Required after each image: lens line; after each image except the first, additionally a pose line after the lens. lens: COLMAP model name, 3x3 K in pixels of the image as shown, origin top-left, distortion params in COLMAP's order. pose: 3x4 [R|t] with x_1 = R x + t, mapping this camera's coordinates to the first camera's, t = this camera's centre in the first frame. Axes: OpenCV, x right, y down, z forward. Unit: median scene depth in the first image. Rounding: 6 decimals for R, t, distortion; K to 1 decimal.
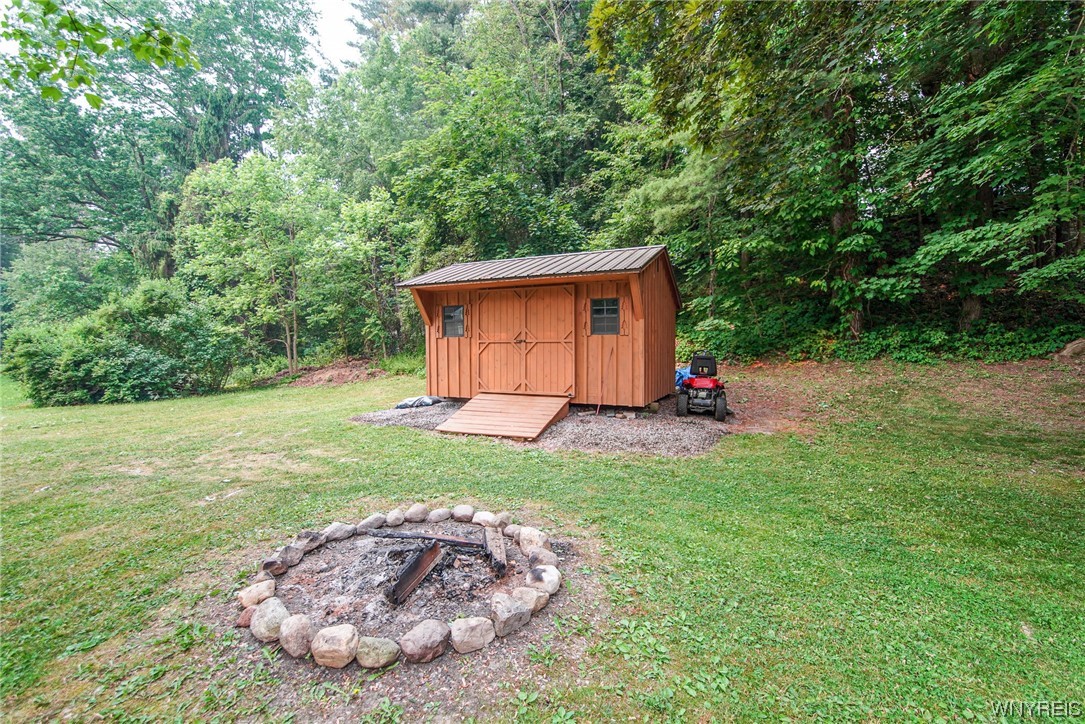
lens RADIAL K [[485.3, 0, 542.5], [0, 485.3, 362.0], [0, 0, 1]] dist [-0.013995, 0.000812]
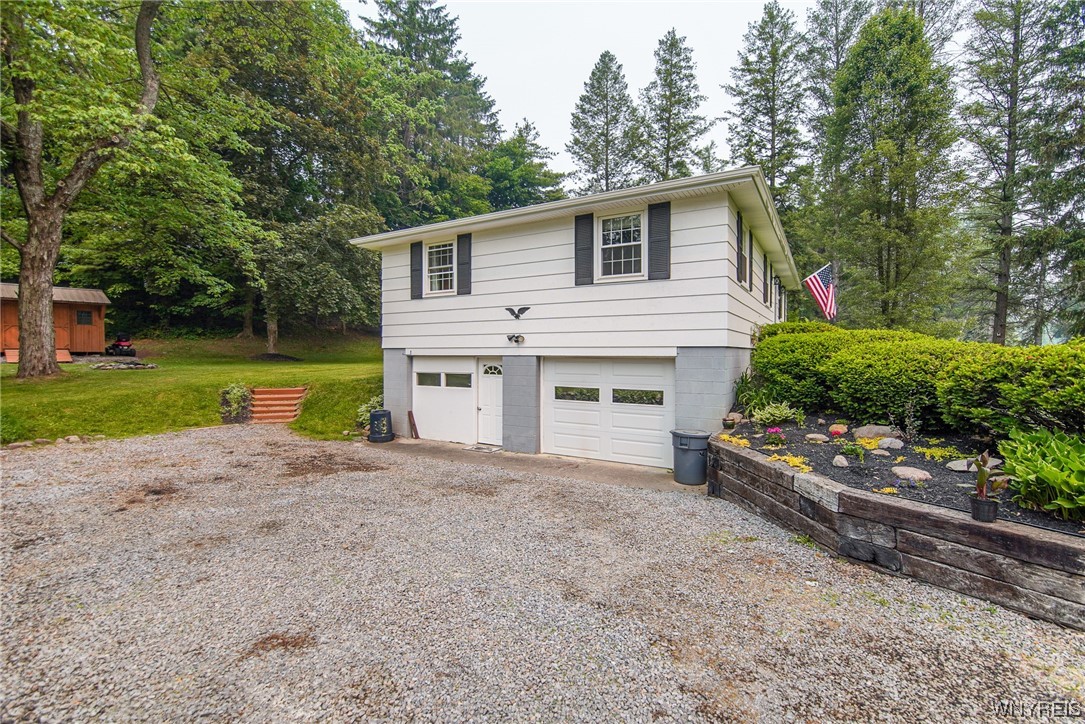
lens RADIAL K [[485.3, 0, 542.5], [0, 485.3, 362.0], [0, 0, 1]] dist [-0.013995, 0.000812]
pose [[0.232519, -0.029622, 0.972141, -1.540462], [0.018105, 0.999495, 0.026125, 0.101544], [-0.972423, 0.011526, 0.232938, -1.694963]]
